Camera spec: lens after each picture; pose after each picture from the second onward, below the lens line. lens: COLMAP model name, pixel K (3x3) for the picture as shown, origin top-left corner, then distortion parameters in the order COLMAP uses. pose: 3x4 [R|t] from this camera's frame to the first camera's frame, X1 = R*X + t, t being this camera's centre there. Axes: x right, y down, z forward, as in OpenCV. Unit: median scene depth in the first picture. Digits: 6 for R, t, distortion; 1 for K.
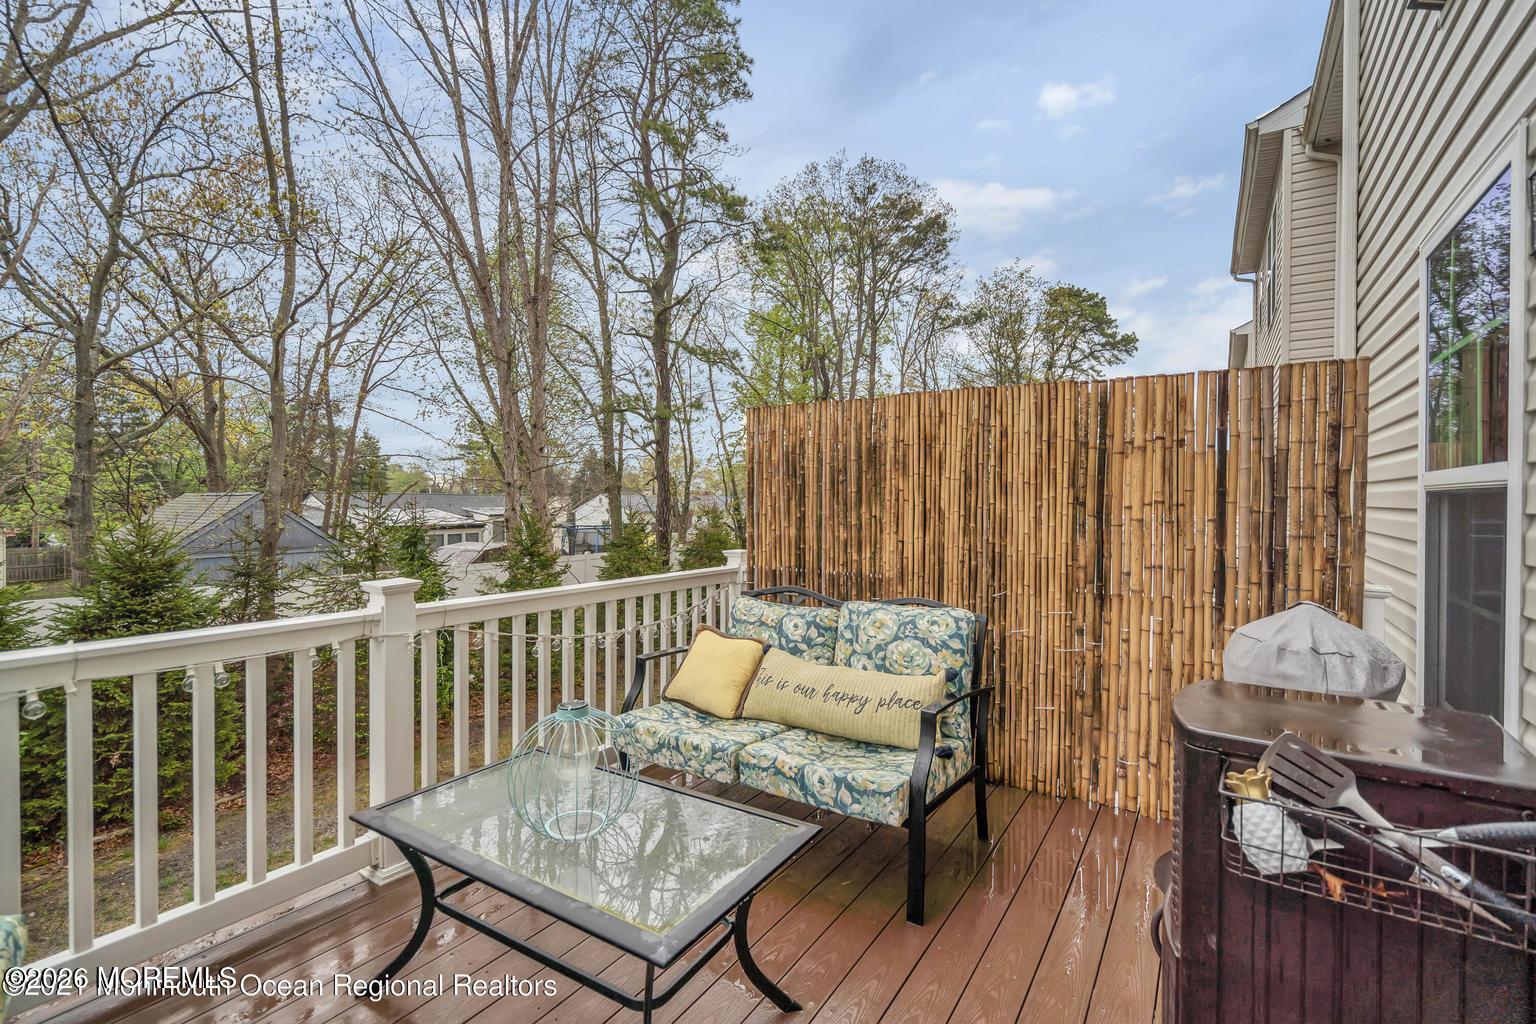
lens RADIAL K [[692.5, 0, 764.9], [0, 692.5, 509.5], [0, 0, 1]] dist [0.002604, -0.000801]
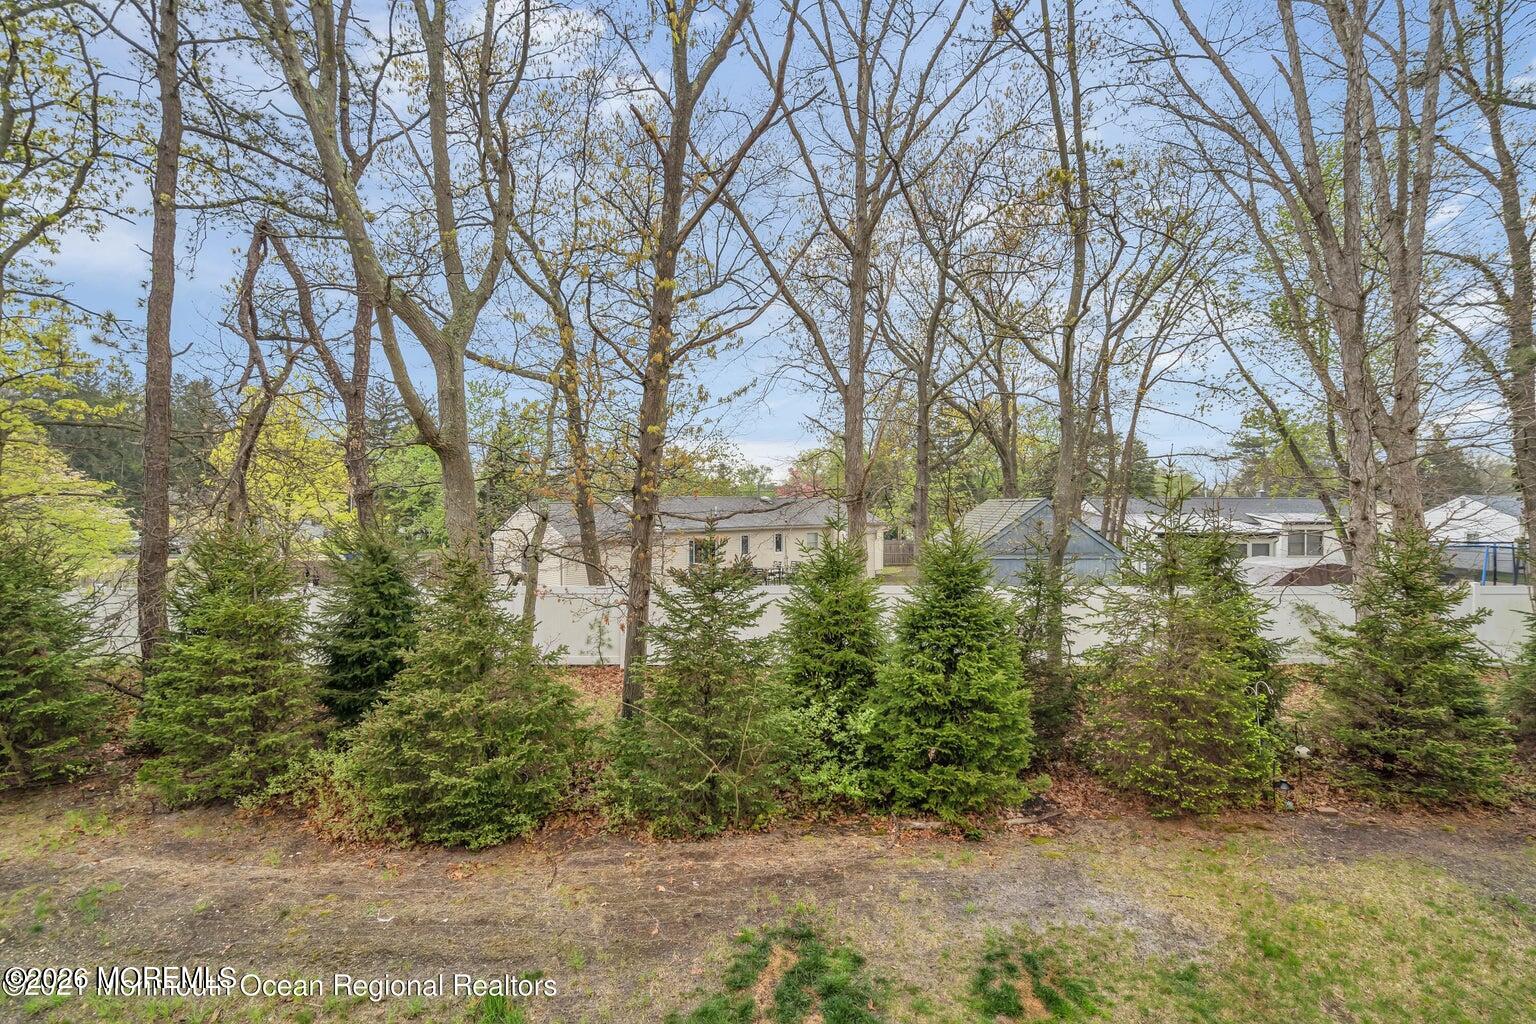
lens RADIAL K [[692.5, 0, 769.7], [0, 692.5, 507.6], [0, 0, 1]] dist [0.002604, -0.000801]
pose [[0.539850, 0.001430, -0.841760, -0.069475], [-0.009218, 0.999949, -0.004213, -0.001924], [0.841711, 0.010034, 0.539835, 0.082389]]
